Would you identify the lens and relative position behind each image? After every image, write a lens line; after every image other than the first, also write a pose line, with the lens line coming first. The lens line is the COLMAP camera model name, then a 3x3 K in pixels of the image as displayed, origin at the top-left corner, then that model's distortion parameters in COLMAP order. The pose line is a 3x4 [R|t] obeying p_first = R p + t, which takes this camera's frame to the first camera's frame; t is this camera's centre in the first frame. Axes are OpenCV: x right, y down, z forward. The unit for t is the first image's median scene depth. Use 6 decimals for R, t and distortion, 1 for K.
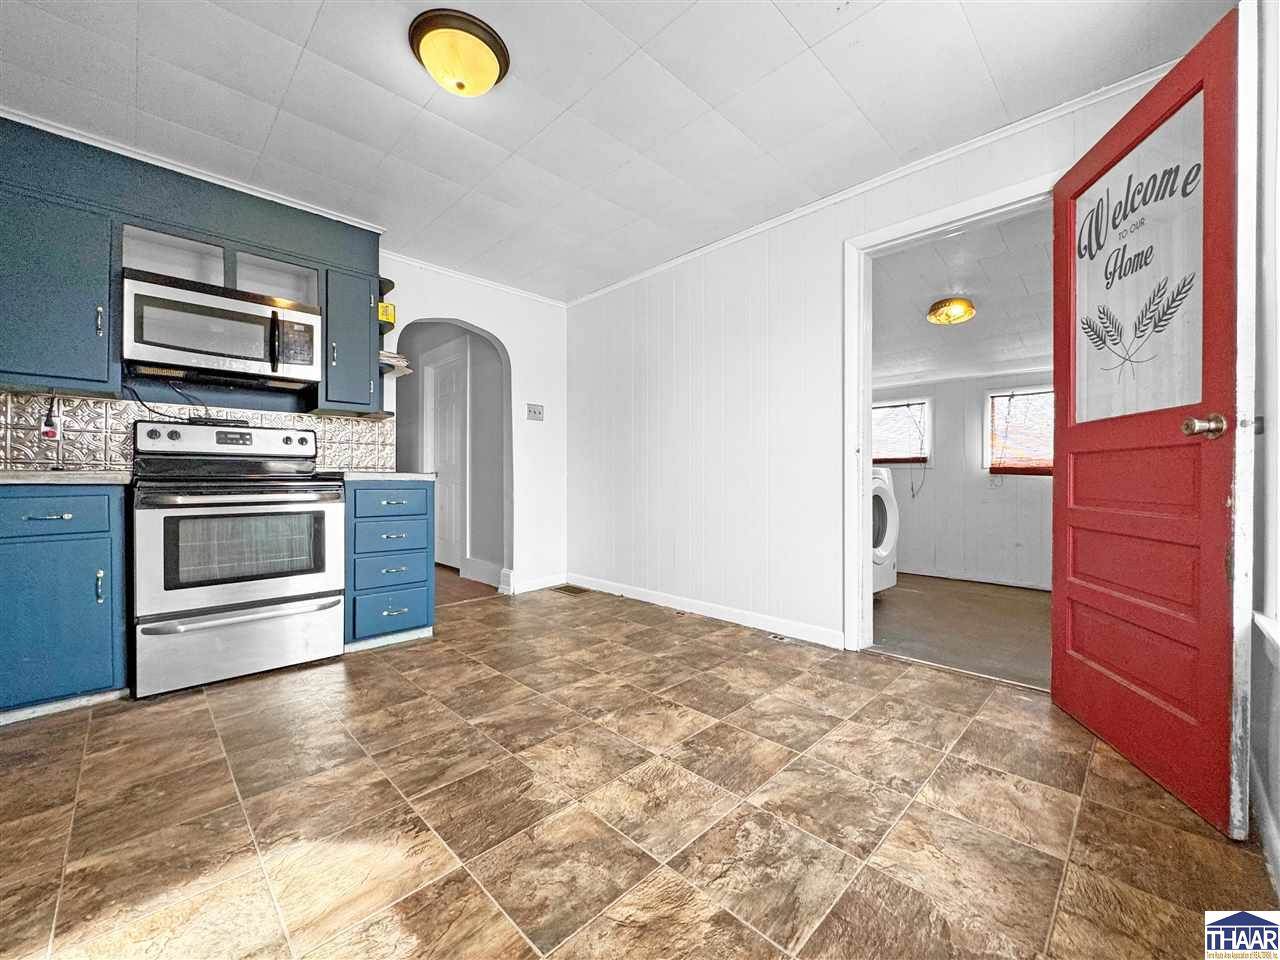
lens RADIAL K [[523.7, 0, 634.7], [0, 523.7, 479.0], [0, 0, 1]] dist [-0.000309, 0.000152]
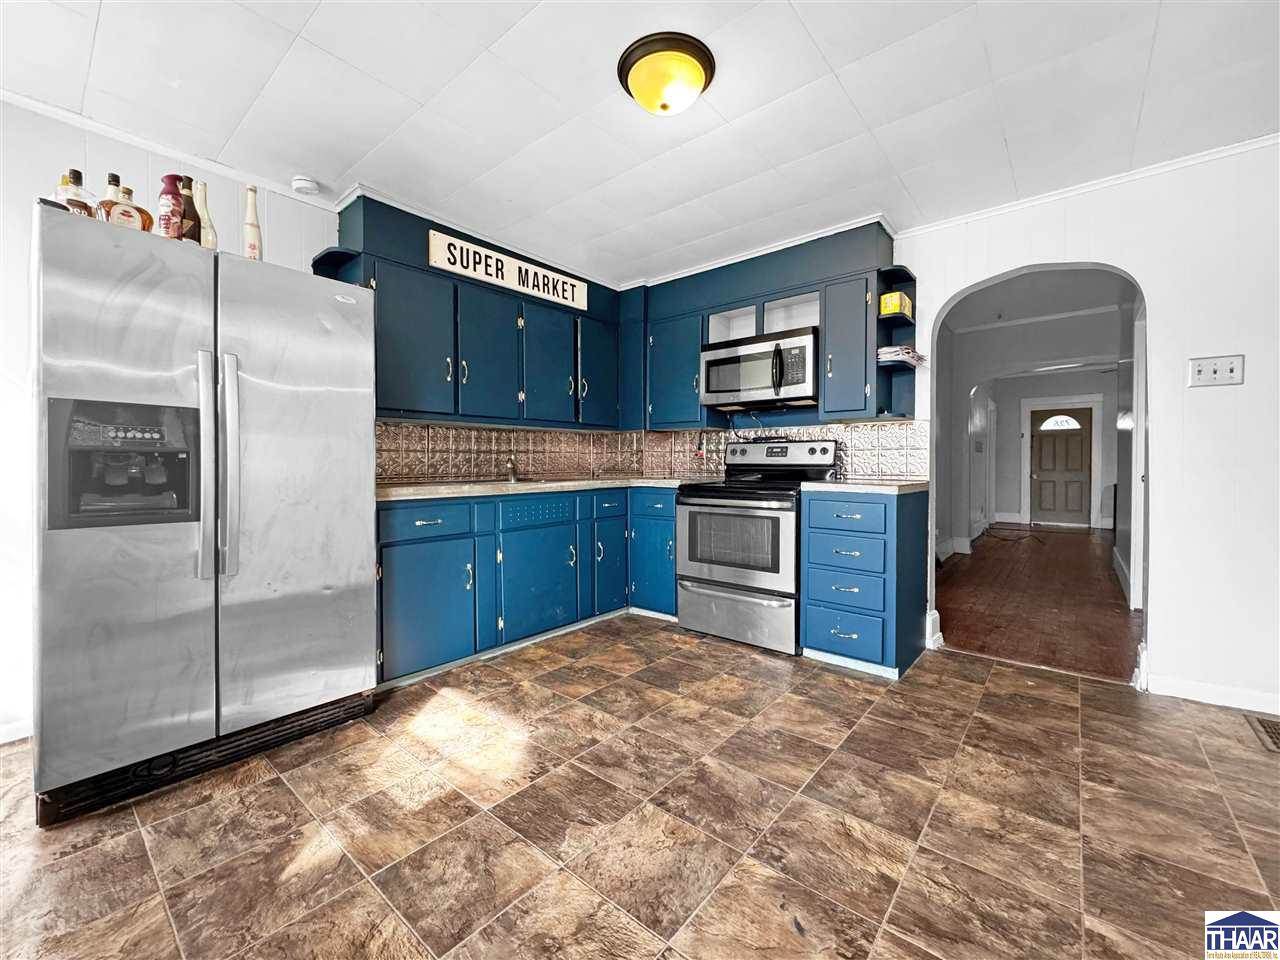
lens RADIAL K [[508.9, 0, 628.8], [0, 508.9, 471.2], [0, 0, 1]] dist [-0.001362, 0.000072]
pose [[0.094577, 0.011045, -0.995456, 0.515053], [-0.004565, 0.999933, 0.010661, -0.054762], [0.995507, 0.003536, 0.094621, 0.686379]]
